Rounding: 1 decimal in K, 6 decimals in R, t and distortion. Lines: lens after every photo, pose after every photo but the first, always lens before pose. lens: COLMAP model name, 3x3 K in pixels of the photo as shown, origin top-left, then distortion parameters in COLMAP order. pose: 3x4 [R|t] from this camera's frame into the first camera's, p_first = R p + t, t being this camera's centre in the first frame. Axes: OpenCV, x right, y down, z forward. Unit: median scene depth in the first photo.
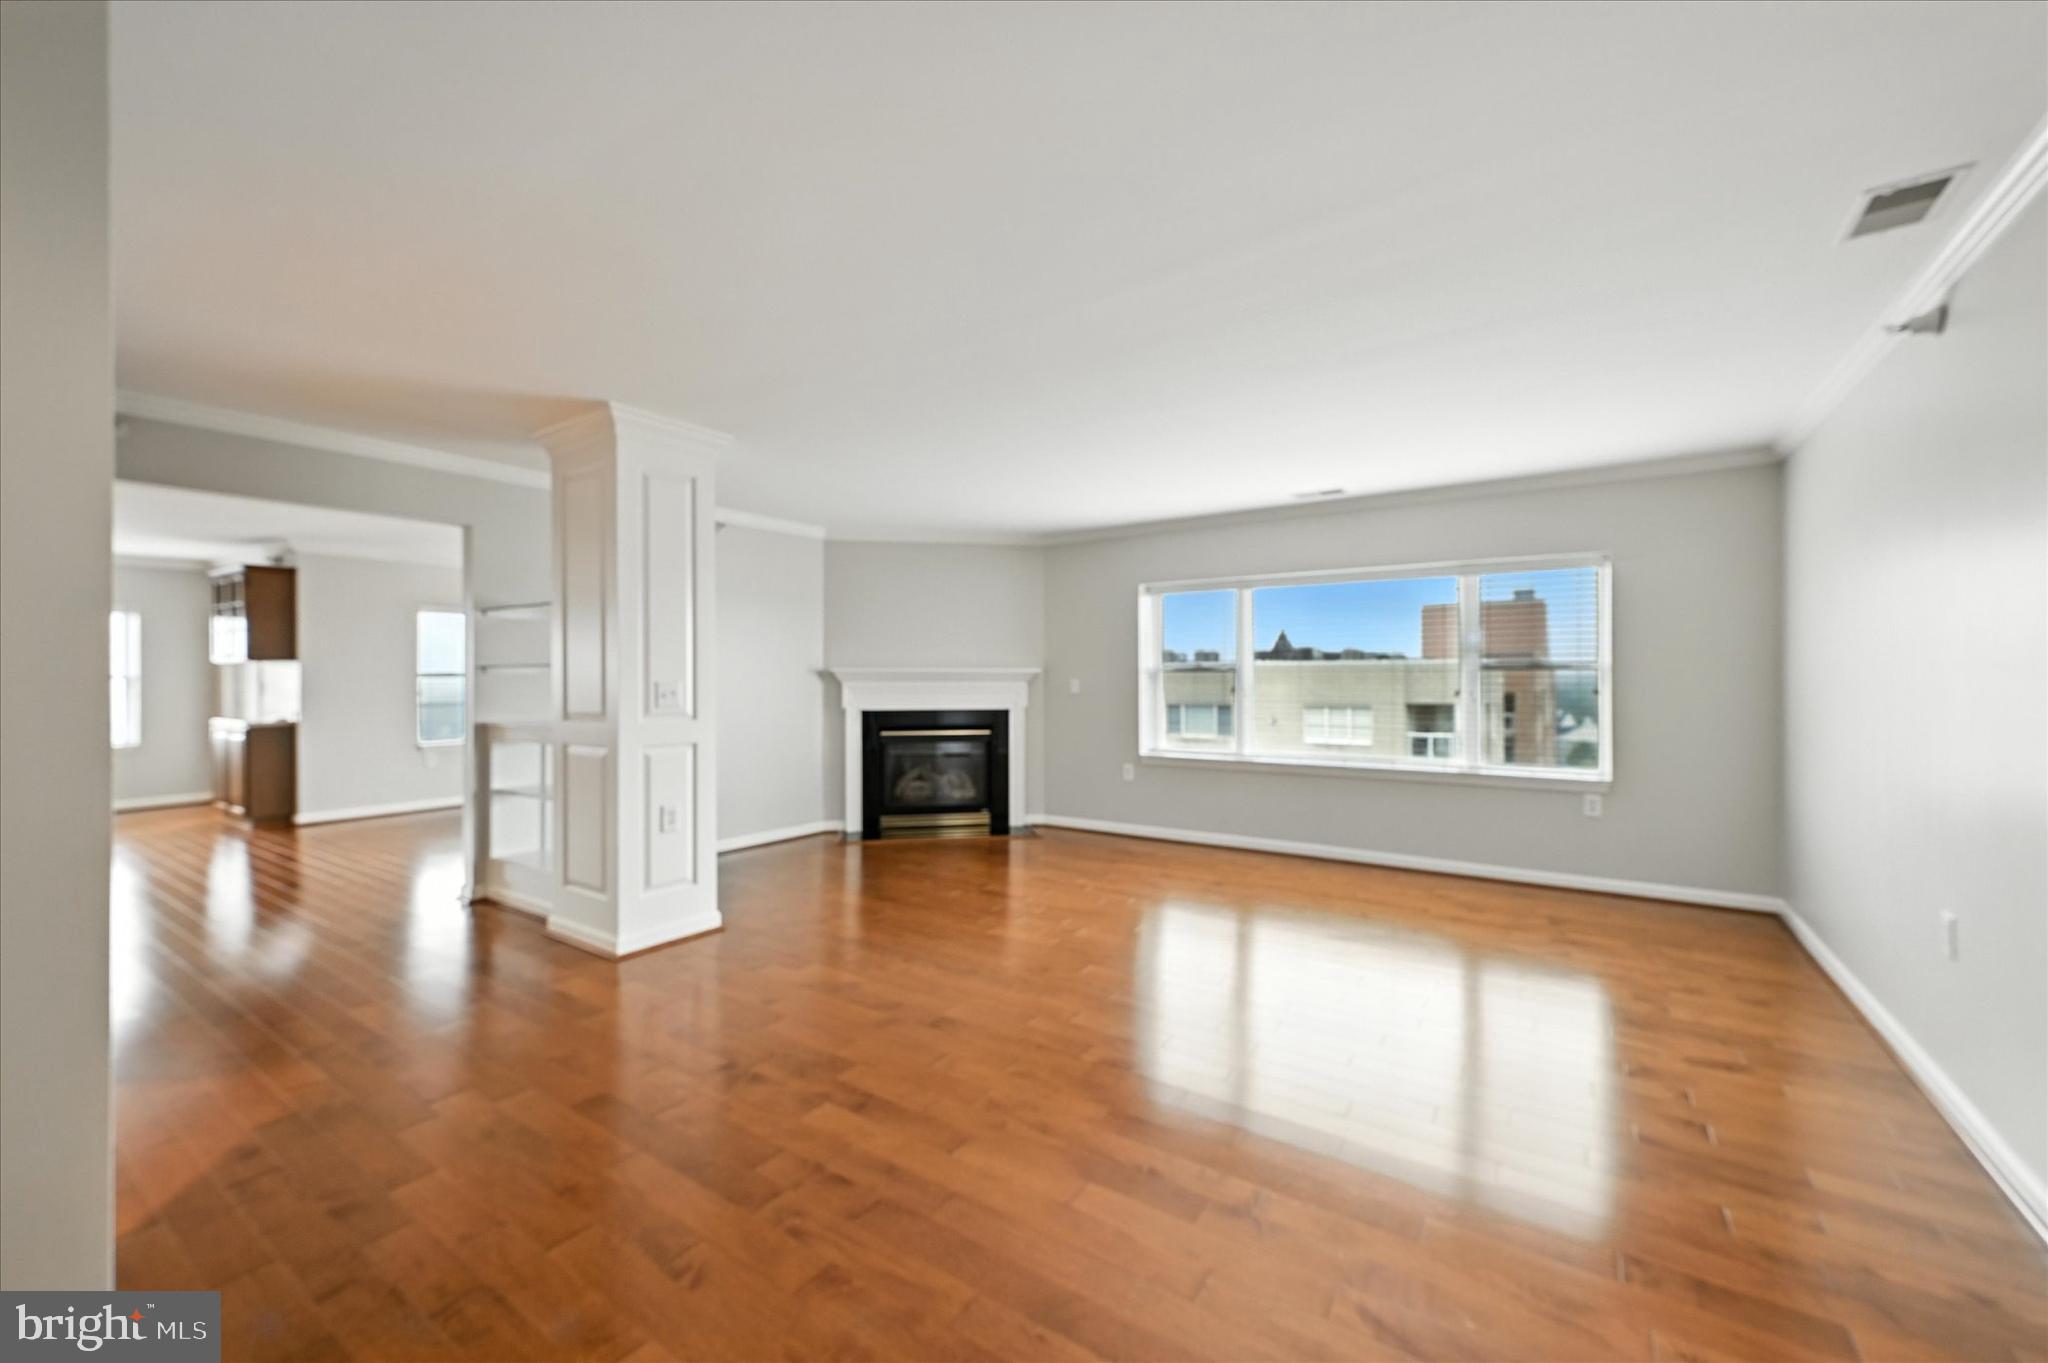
lens RADIAL K [[816.5, 0, 1014.3], [0, 816.5, 675.2], [0, 0, 1]] dist [-0.002644, 0.000812]
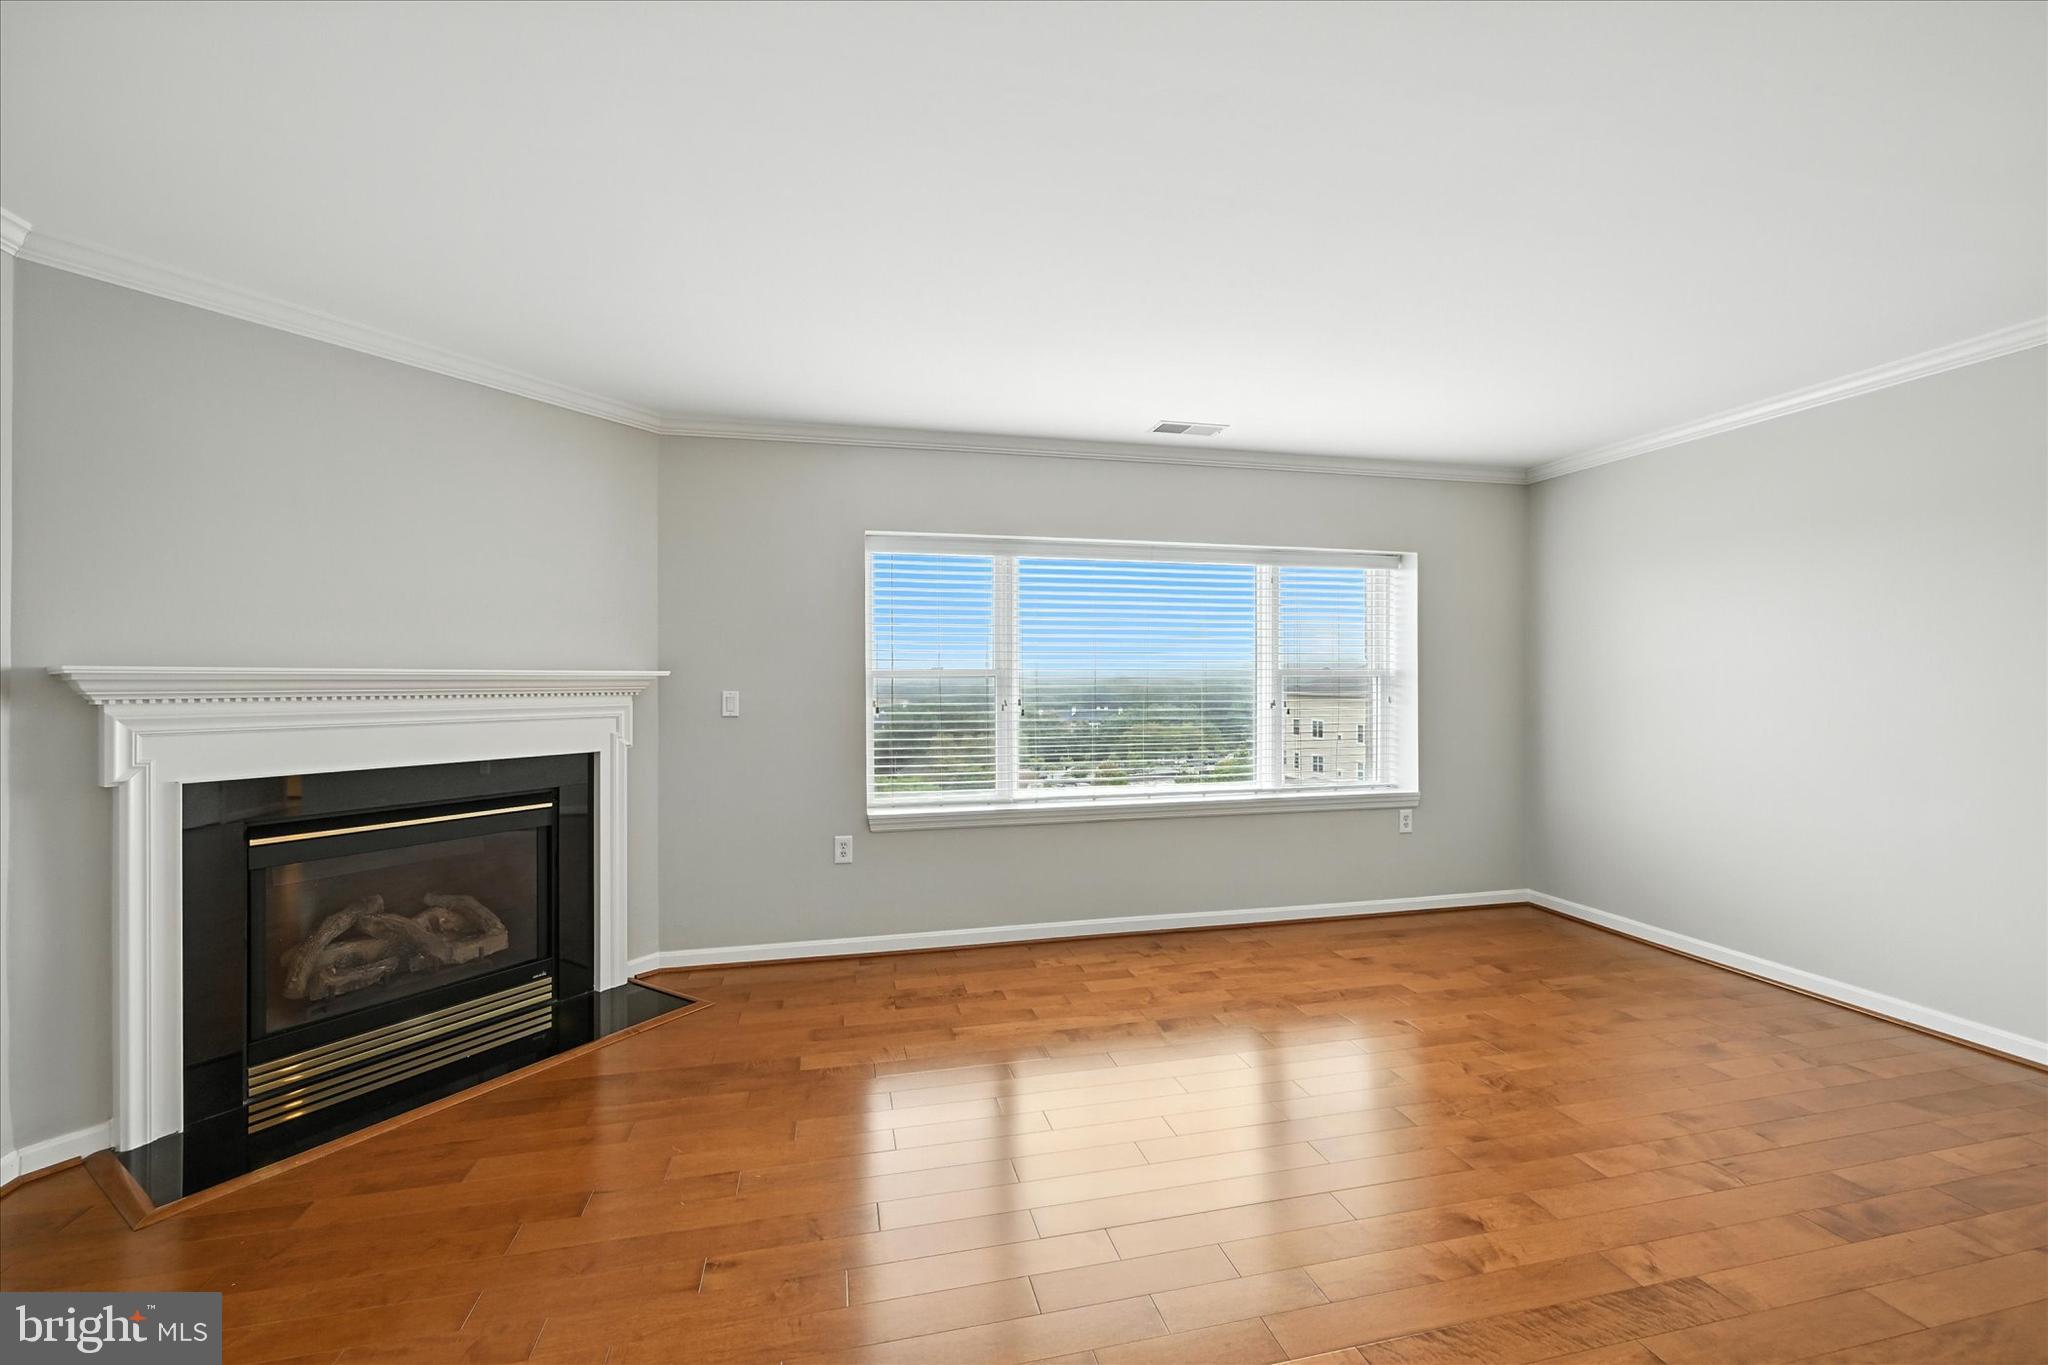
lens RADIAL K [[816.5, 0, 1016.1], [0, 816.5, 676.4], [0, 0, 1]] dist [-0.002644, 0.000812]
pose [[0.673937, 0.003567, 0.738781, -0.205558], [0.002725, 0.999970, -0.007315, -0.000205], [-0.738784, 0.006943, 0.673906, 0.502242]]
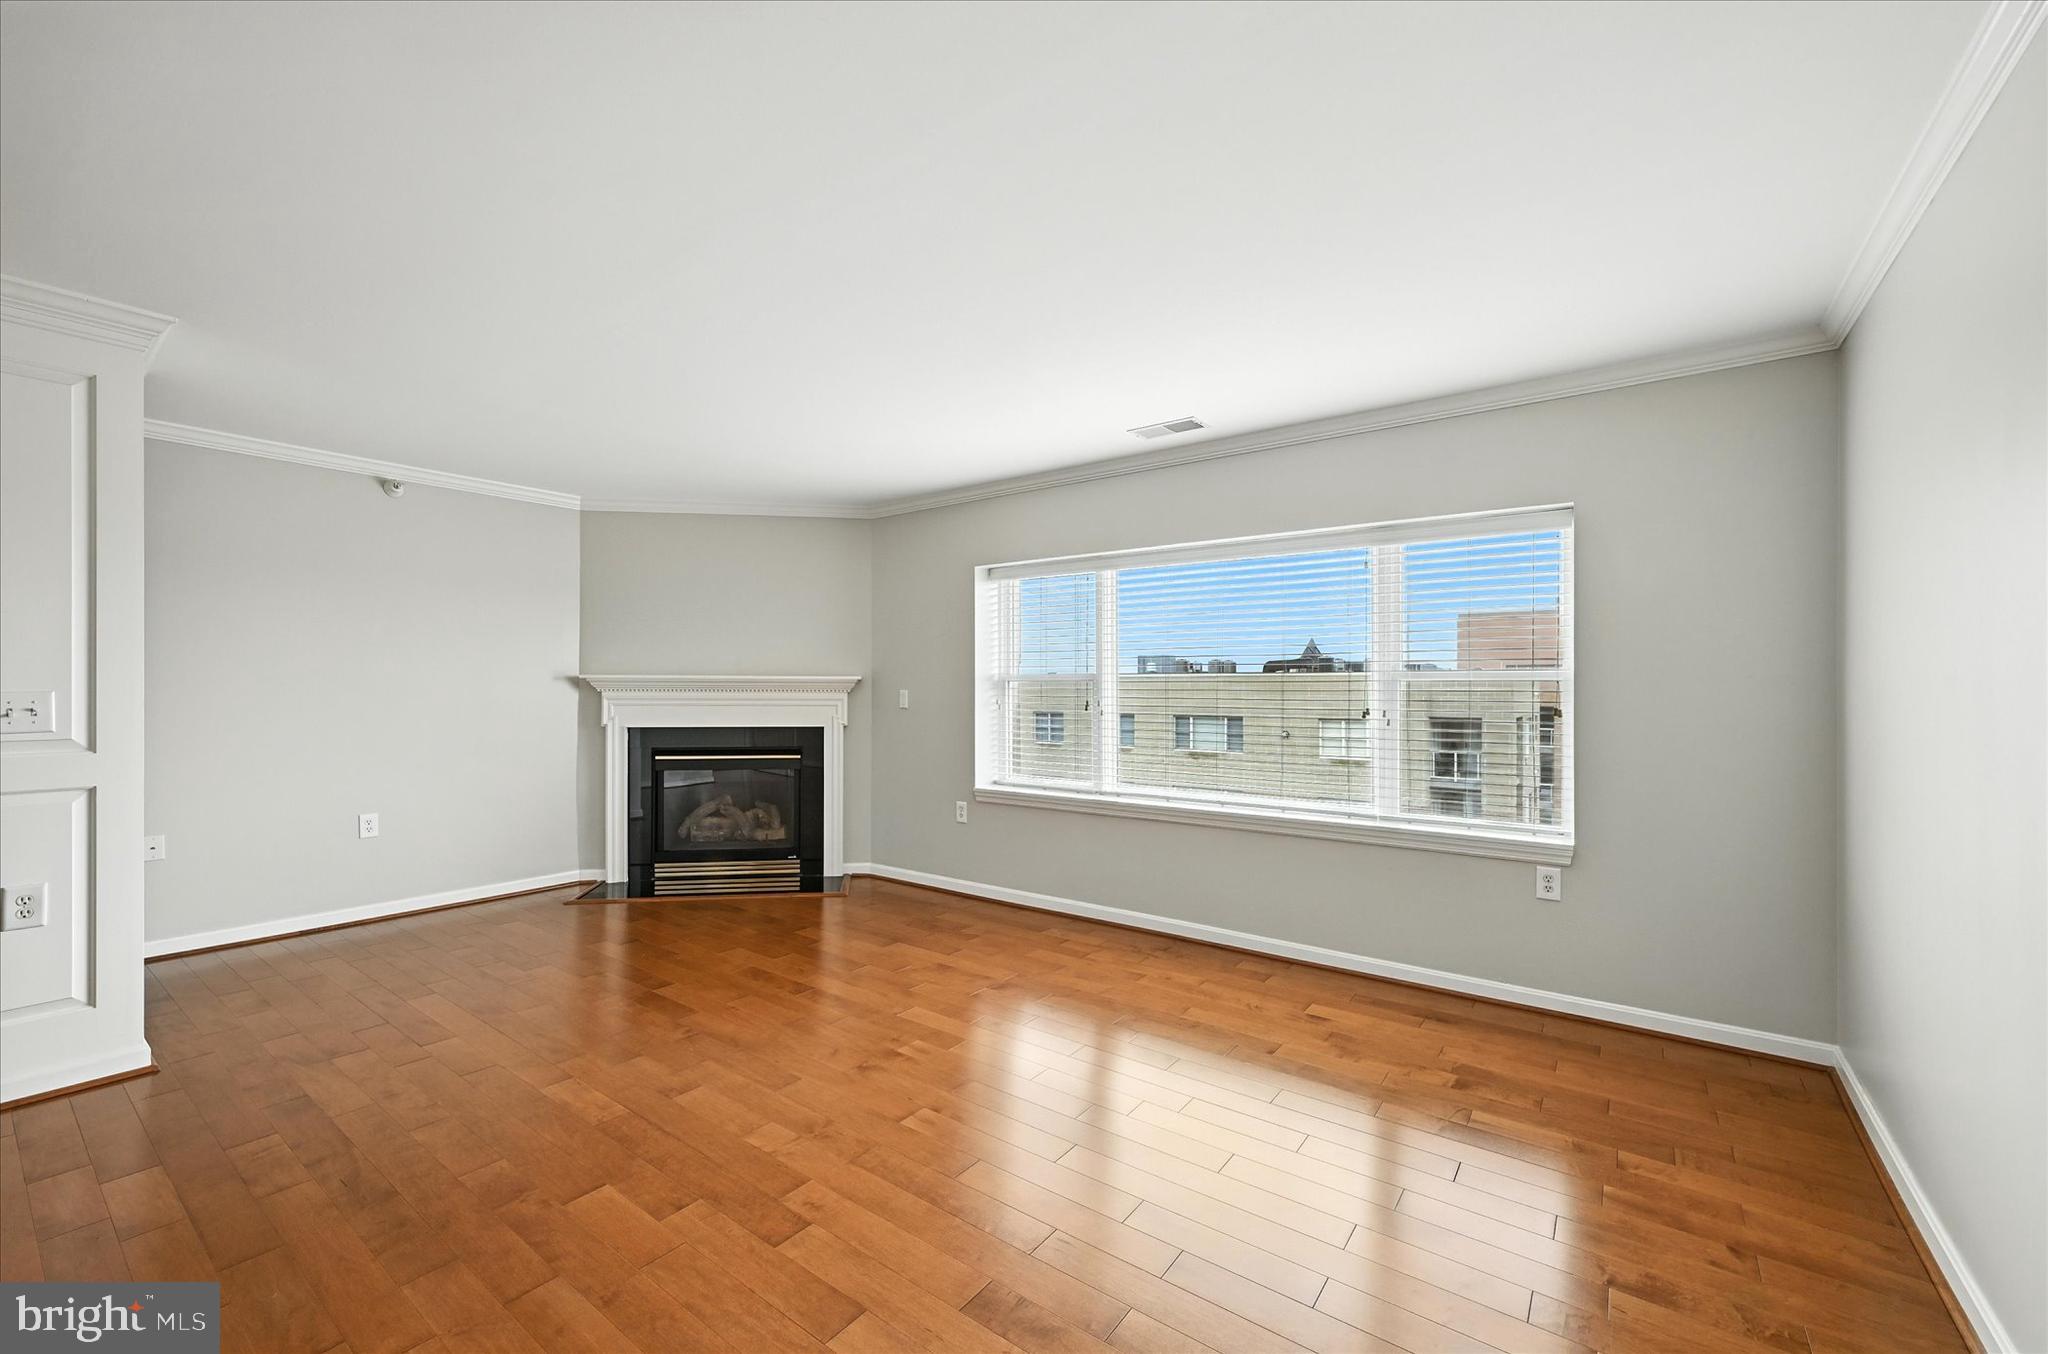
lens RADIAL K [[822.1, 0, 1022.5], [0, 822.1, 686.2], [0, 0, 1]] dist [-0.000472, -0.000995]
pose [[0.999467, 0.004275, -0.032376, 0.216649], [-0.004239, 0.999990, 0.001193, 0.000177], [0.032381, -0.001055, 0.999475, 0.226752]]
